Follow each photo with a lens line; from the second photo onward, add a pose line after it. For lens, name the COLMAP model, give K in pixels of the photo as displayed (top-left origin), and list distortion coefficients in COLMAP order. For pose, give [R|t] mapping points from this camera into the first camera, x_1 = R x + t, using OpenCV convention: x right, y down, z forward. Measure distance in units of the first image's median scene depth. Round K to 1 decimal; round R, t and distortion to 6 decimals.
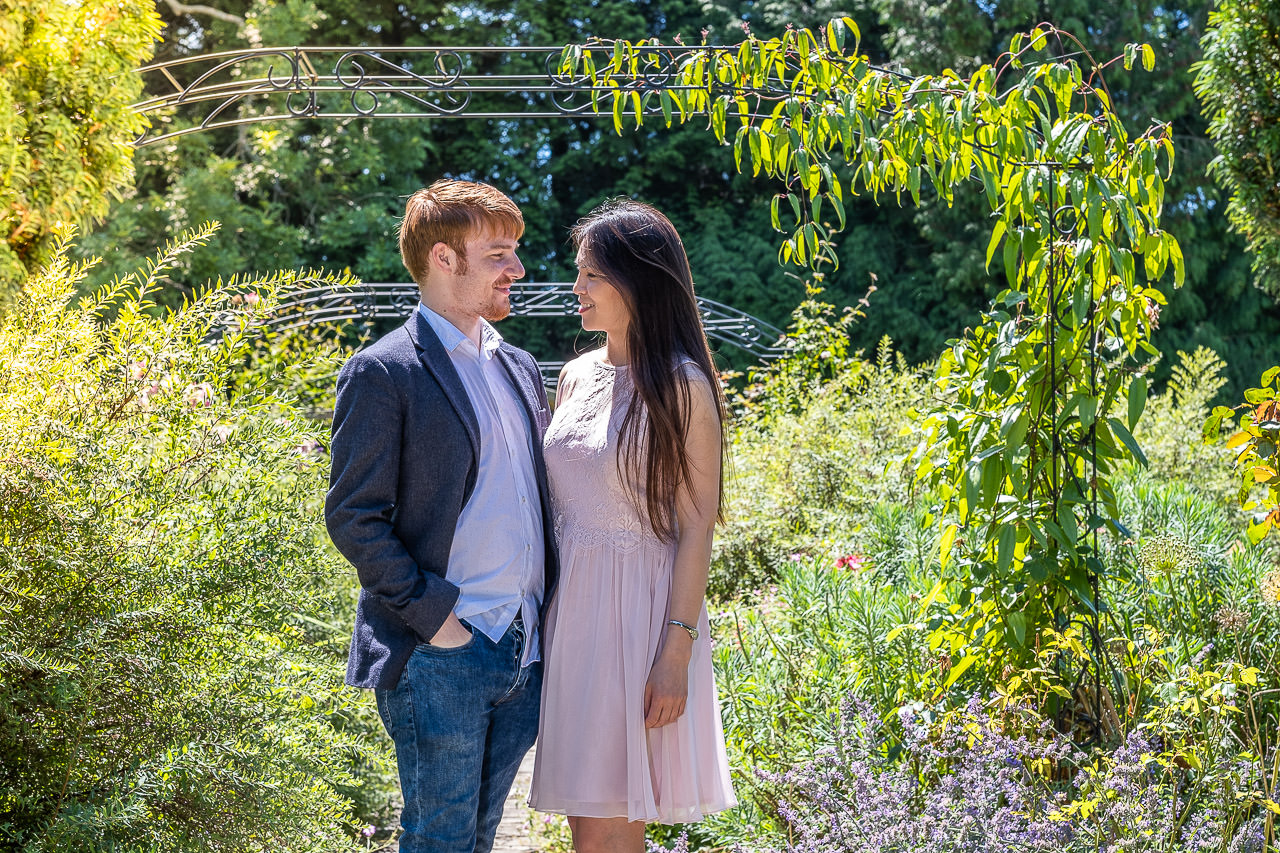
lens RADIAL K [[3233.2, 0, 640.0], [0, 3233.2, 426.5], [0, 0, 1]] dist [0.201853, -1.459786]
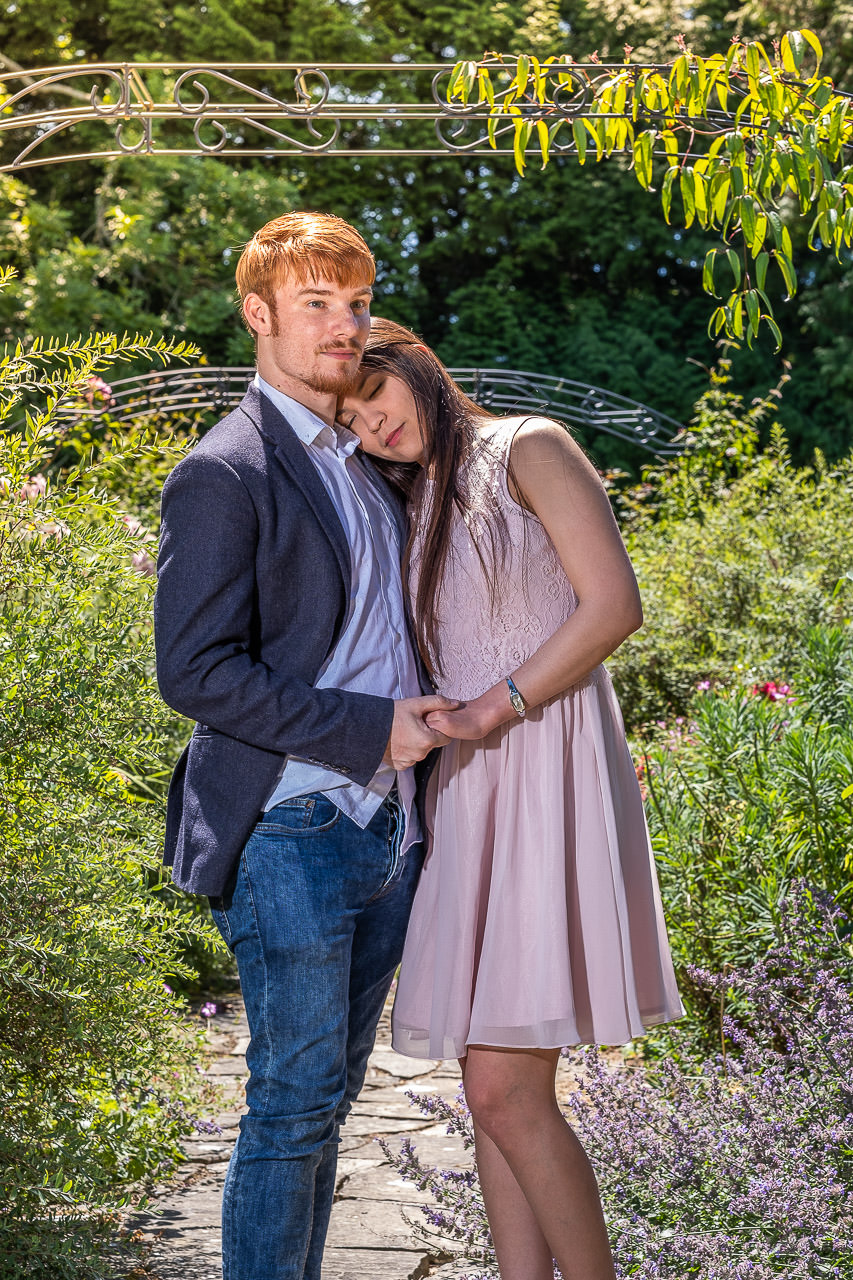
lens RADIAL K [[3233.2, 0, 423.9], [0, 3233.2, 677.5], [0, 0, 1]] dist [0.201853, -1.459786]
pose [[0.999671, 0.011230, -0.023055, -0.010416], [-0.010132, 0.998835, 0.047188, -0.002356], [0.023558, -0.046939, 0.998620, 0.176685]]
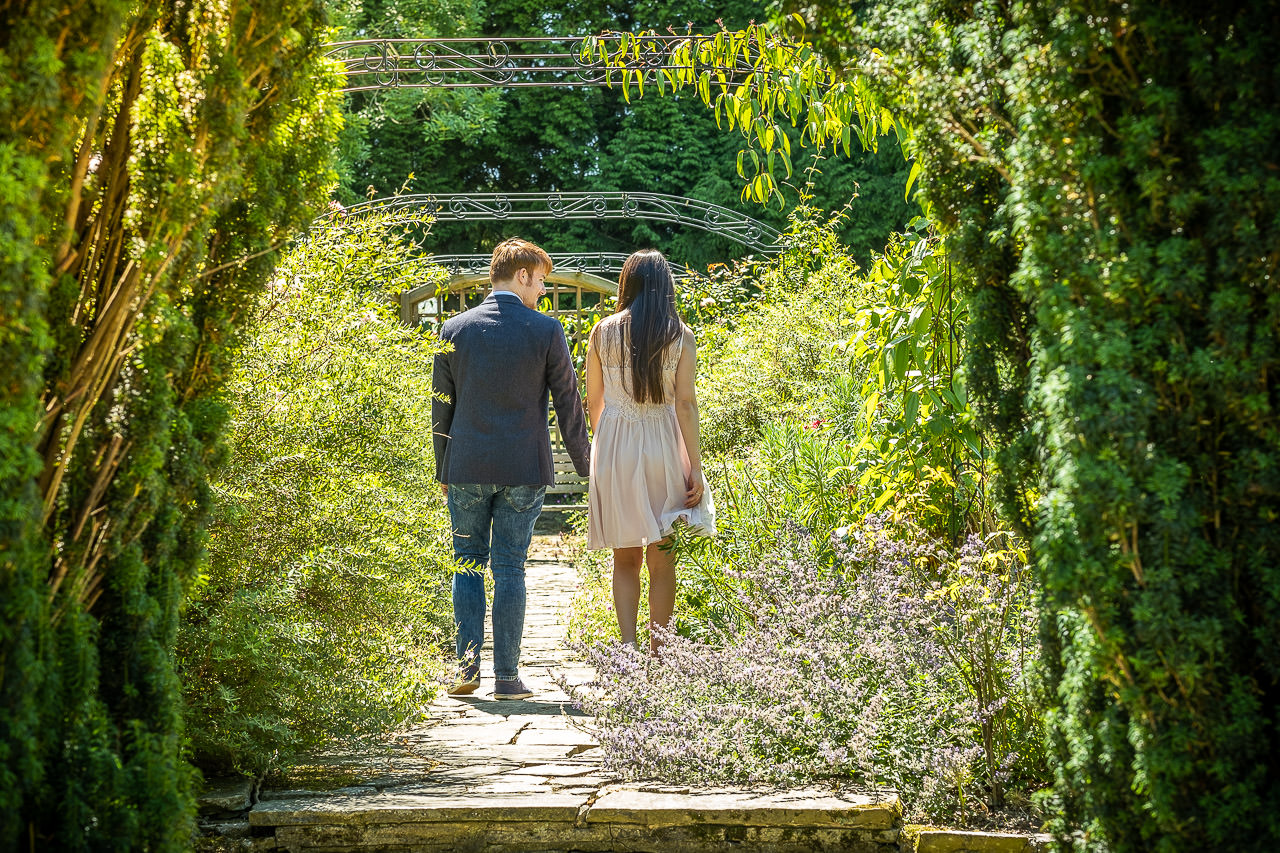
lens RADIAL K [[3233.2, 0, 640.0], [0, 3233.2, 426.5], [0, 0, 1]] dist [0.201853, -1.459786]
pose [[0.999852, -0.005677, -0.016222, 0.019737], [0.006322, 0.999180, 0.040002, -0.009683], [0.015982, -0.040099, 0.999068, -0.332767]]
